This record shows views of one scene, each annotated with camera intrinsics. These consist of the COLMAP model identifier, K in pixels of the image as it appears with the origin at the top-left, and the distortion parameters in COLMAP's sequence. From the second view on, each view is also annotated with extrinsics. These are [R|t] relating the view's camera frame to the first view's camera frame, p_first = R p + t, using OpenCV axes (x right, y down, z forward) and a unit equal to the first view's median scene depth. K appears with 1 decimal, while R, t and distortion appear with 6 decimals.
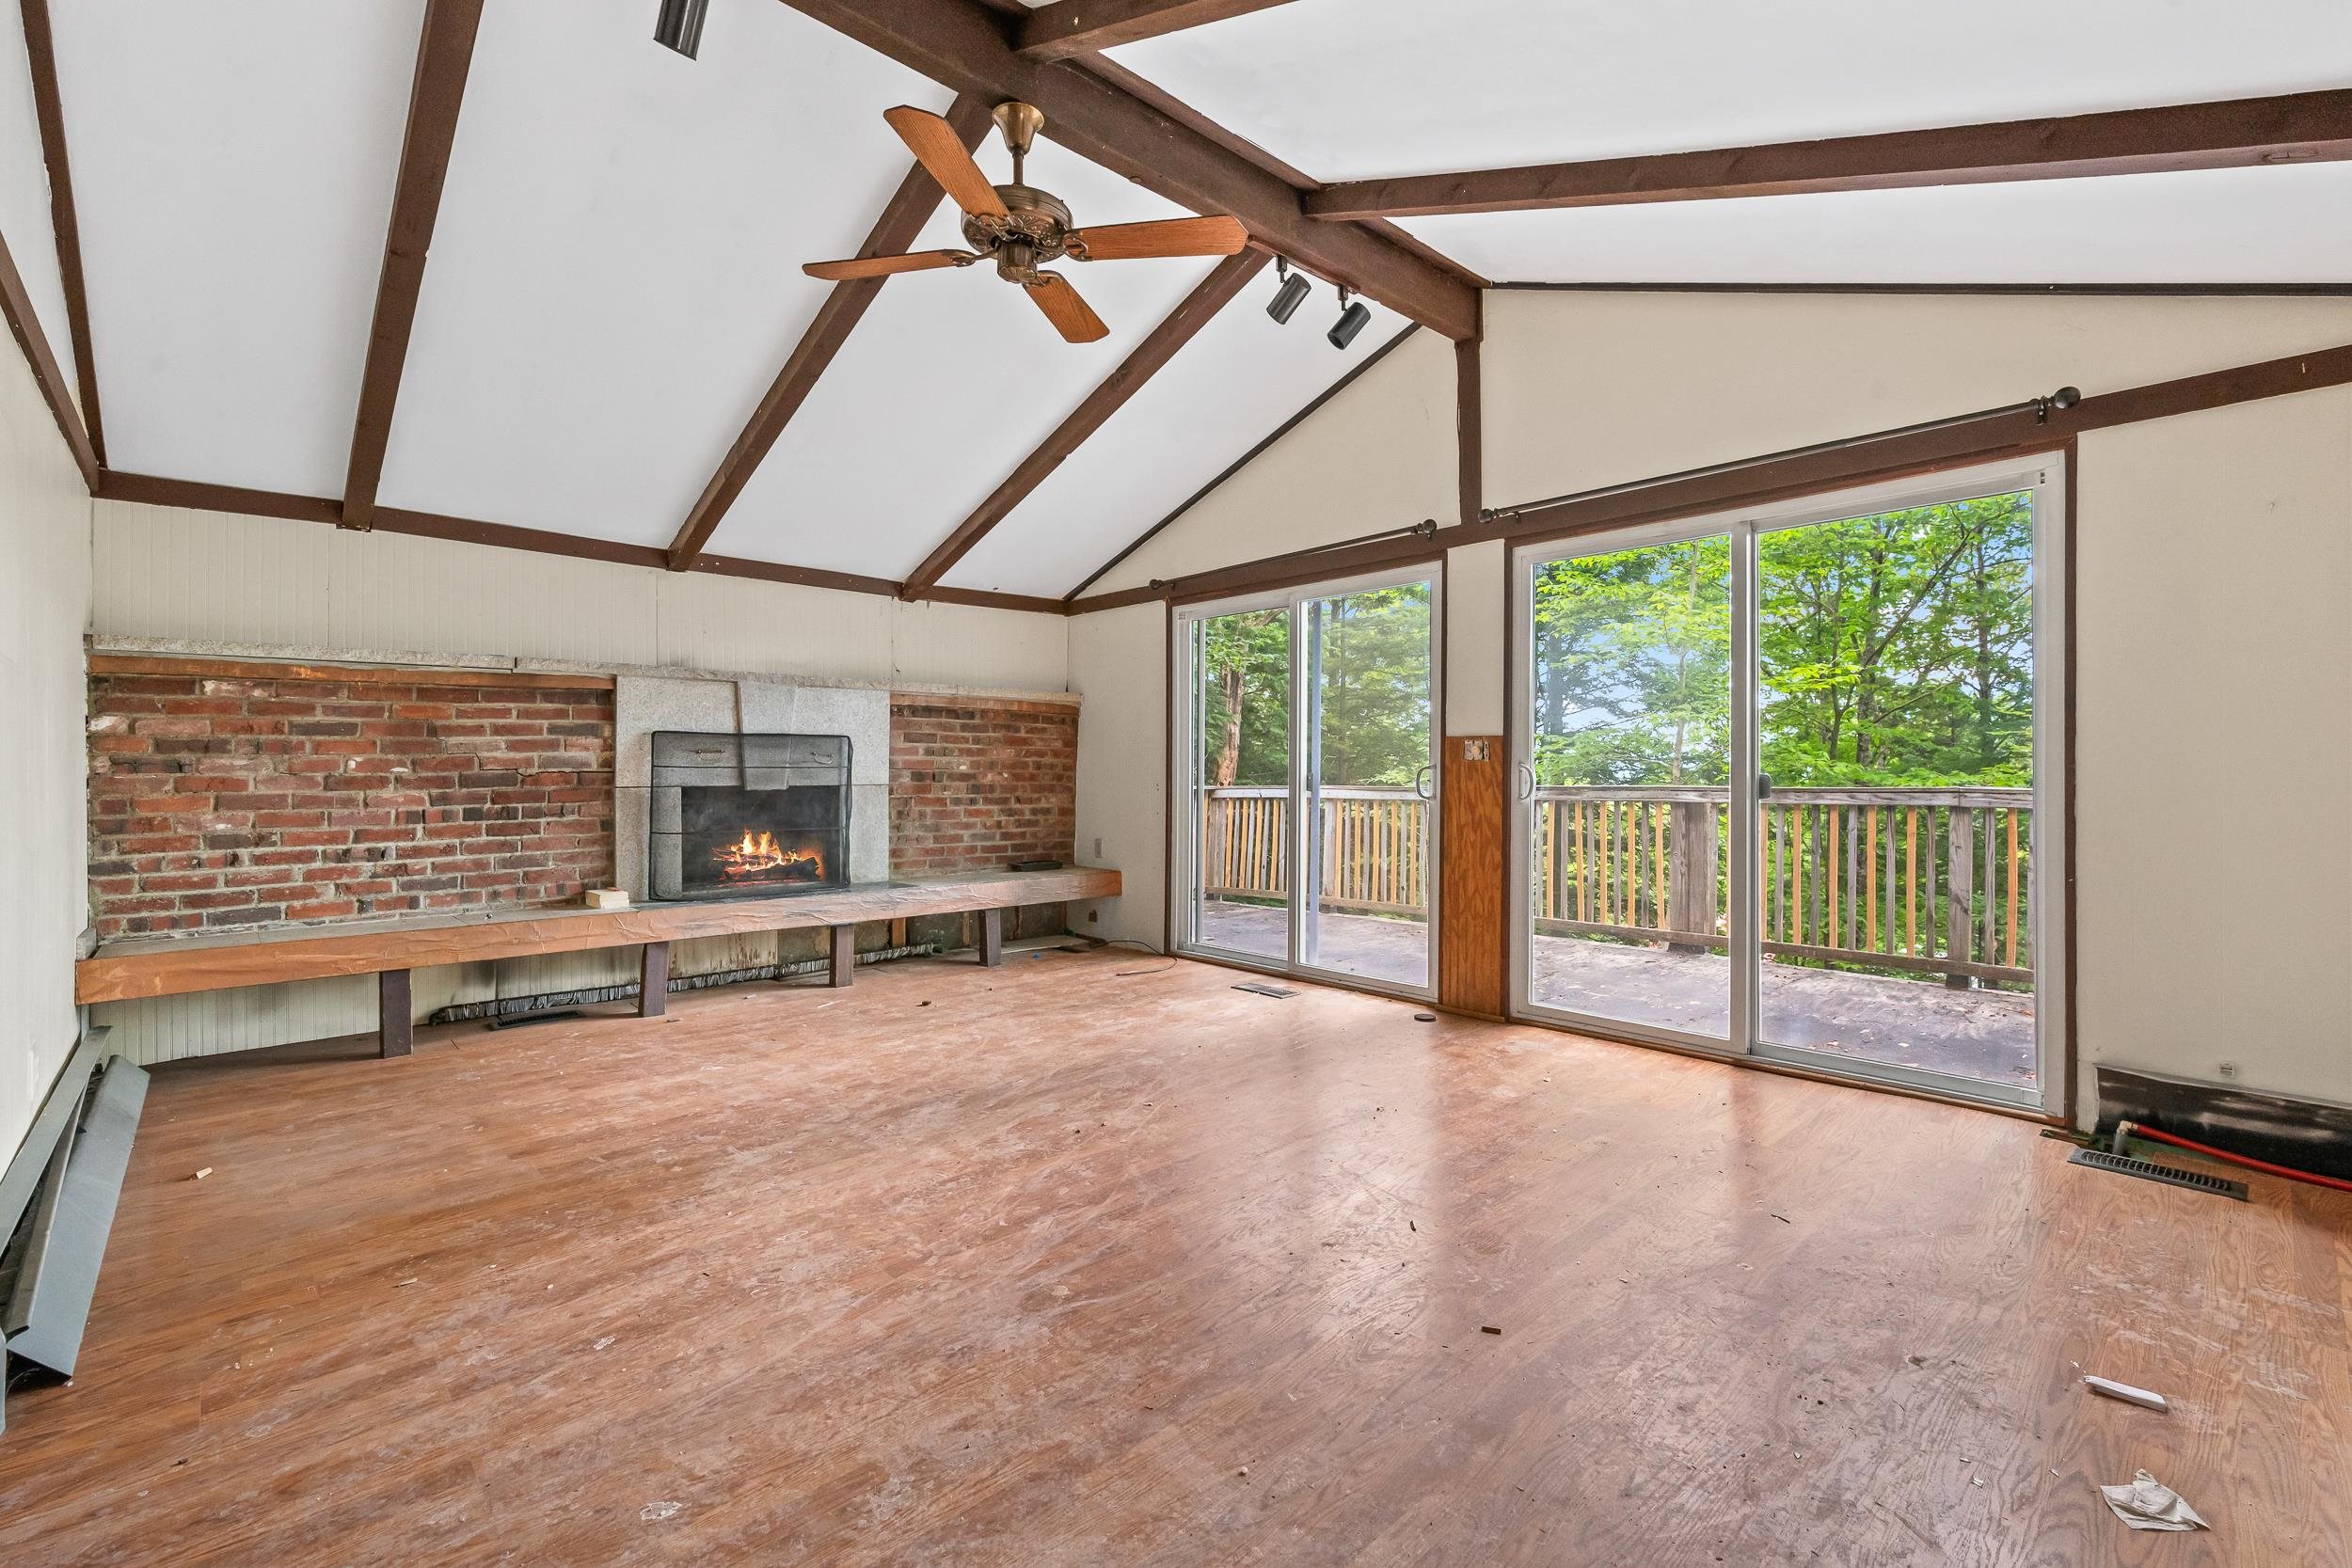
lens RADIAL K [[1037.7, 0, 1180.9], [0, 1037.7, 774.5], [0, 0, 1]] dist [0.002093, 0.001699]
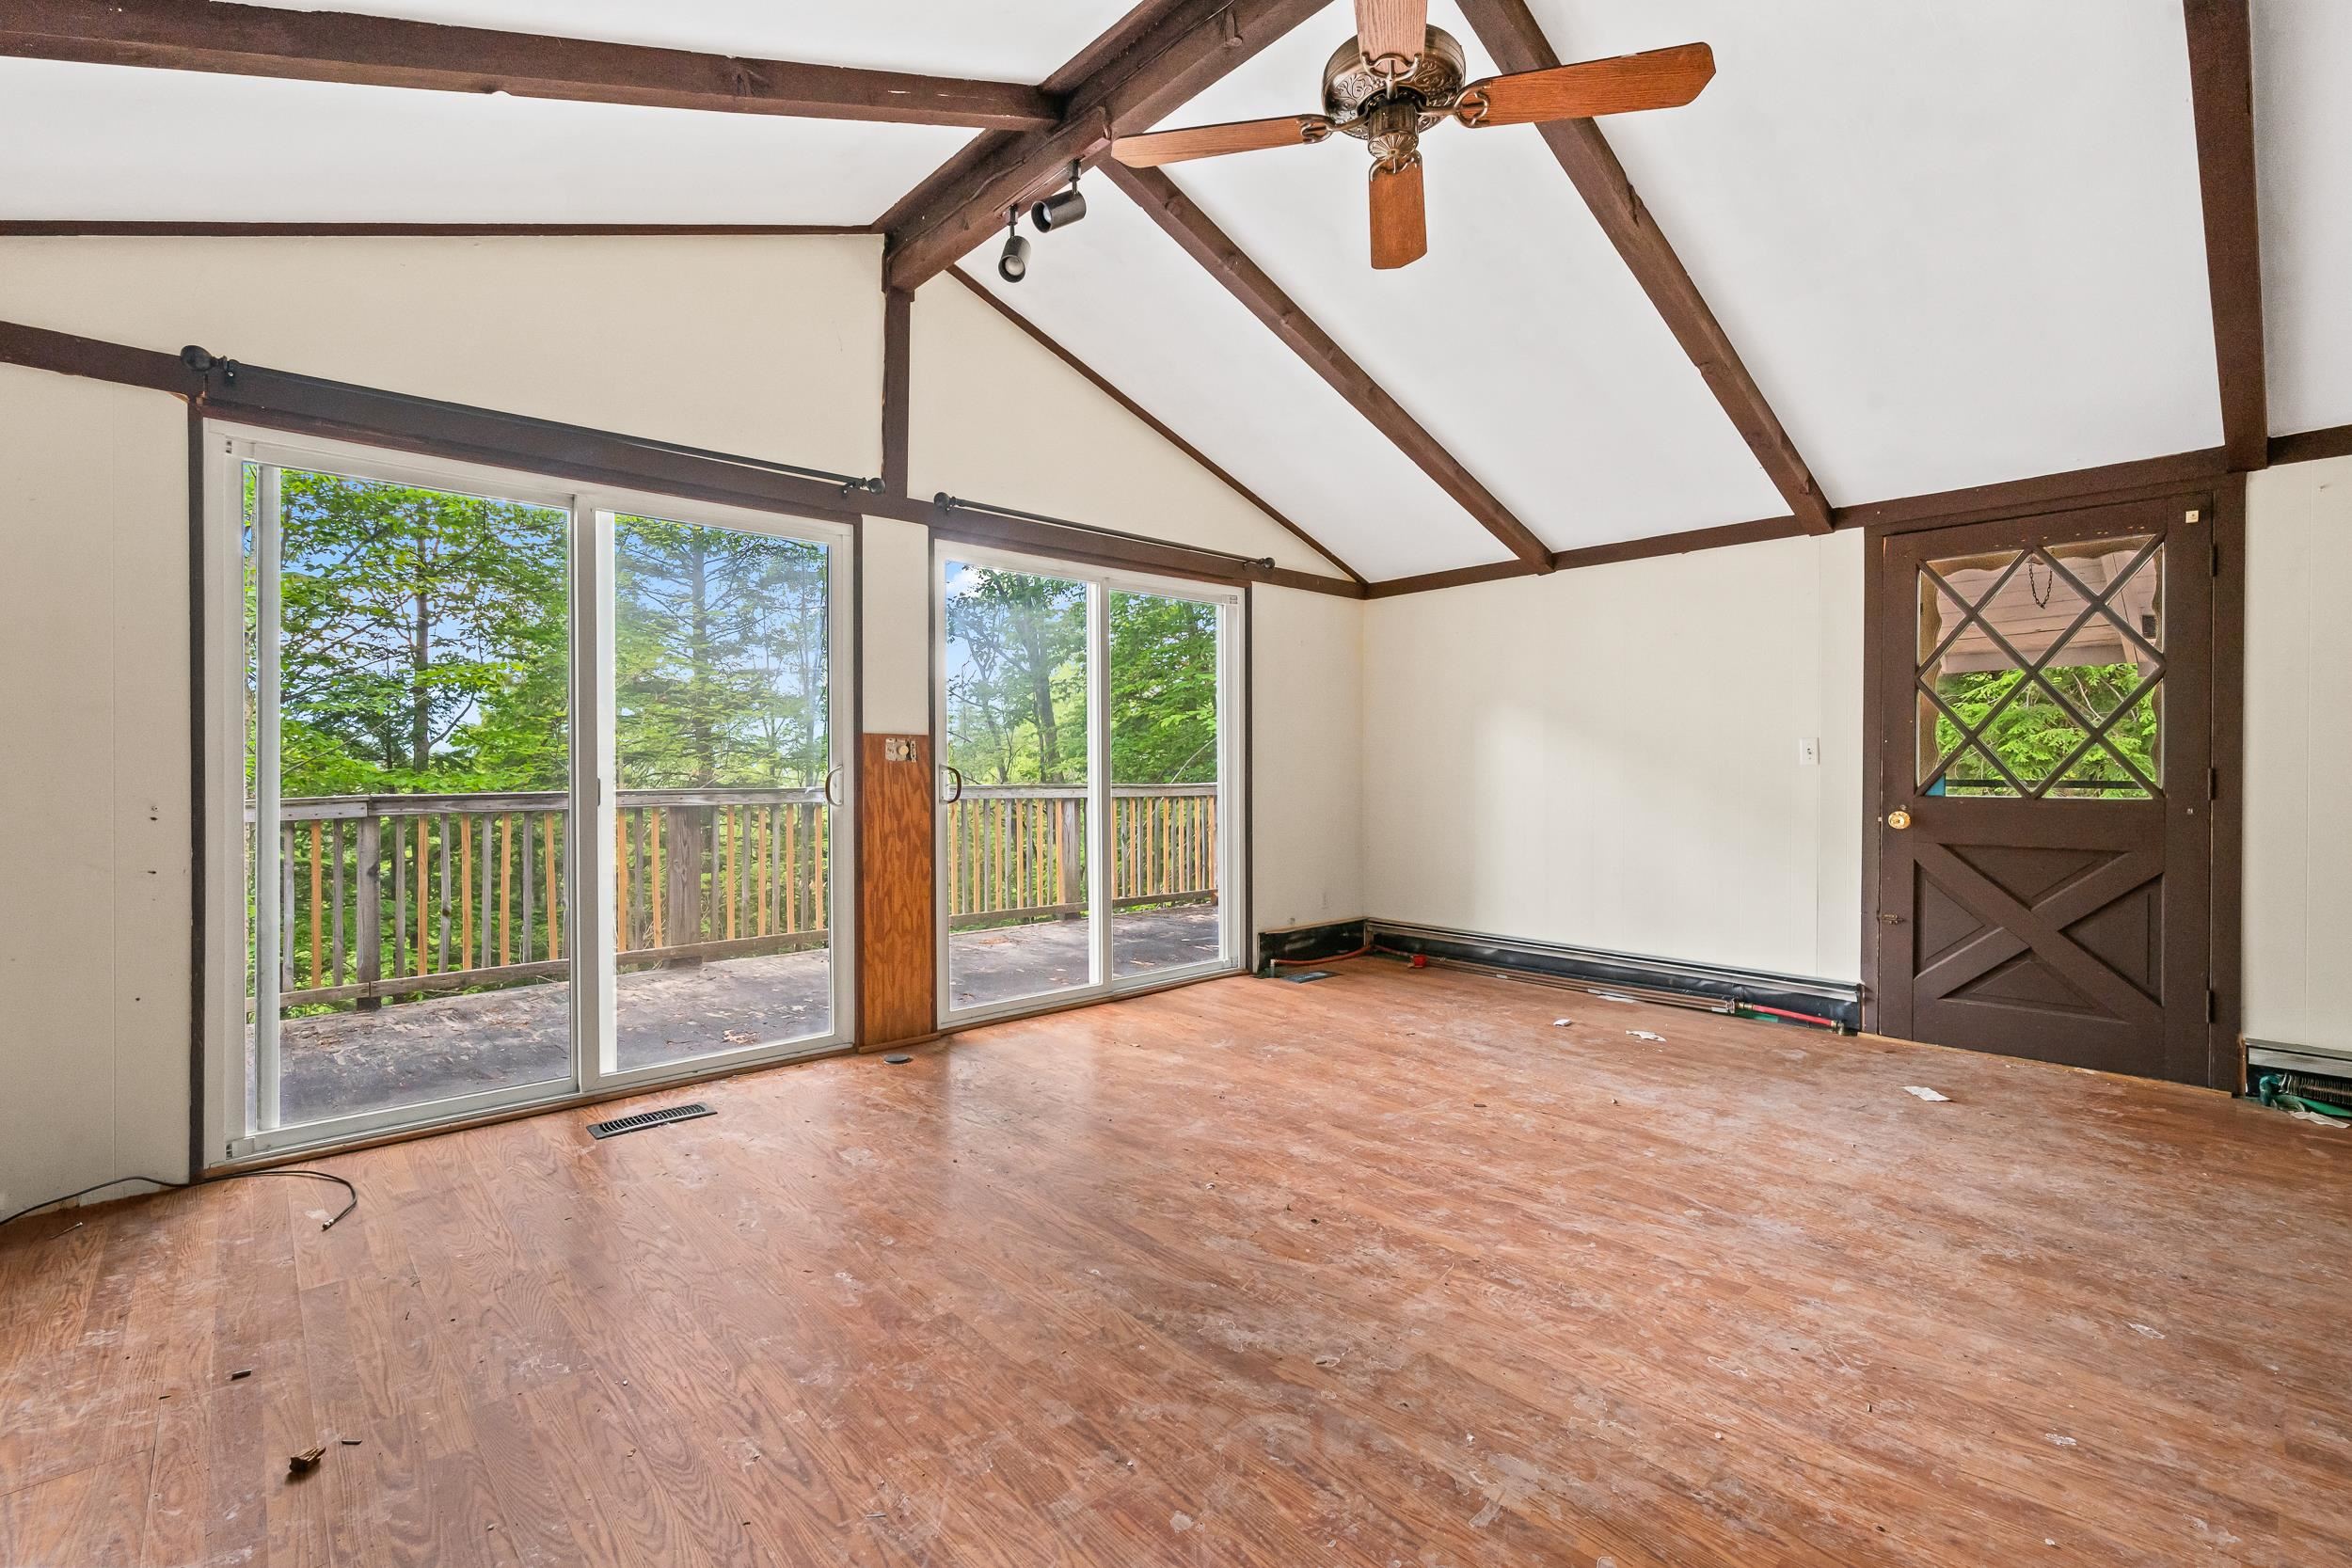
lens RADIAL K [[1037.7, 0, 1180.9], [0, 1037.7, 774.5], [0, 0, 1]] dist [0.002093, 0.001699]
pose [[0.002195, -0.003471, 0.999992, -0.958158], [0.005743, 0.999978, 0.003458, -0.006001], [-0.999981, 0.005735, 0.002215, 1.165998]]
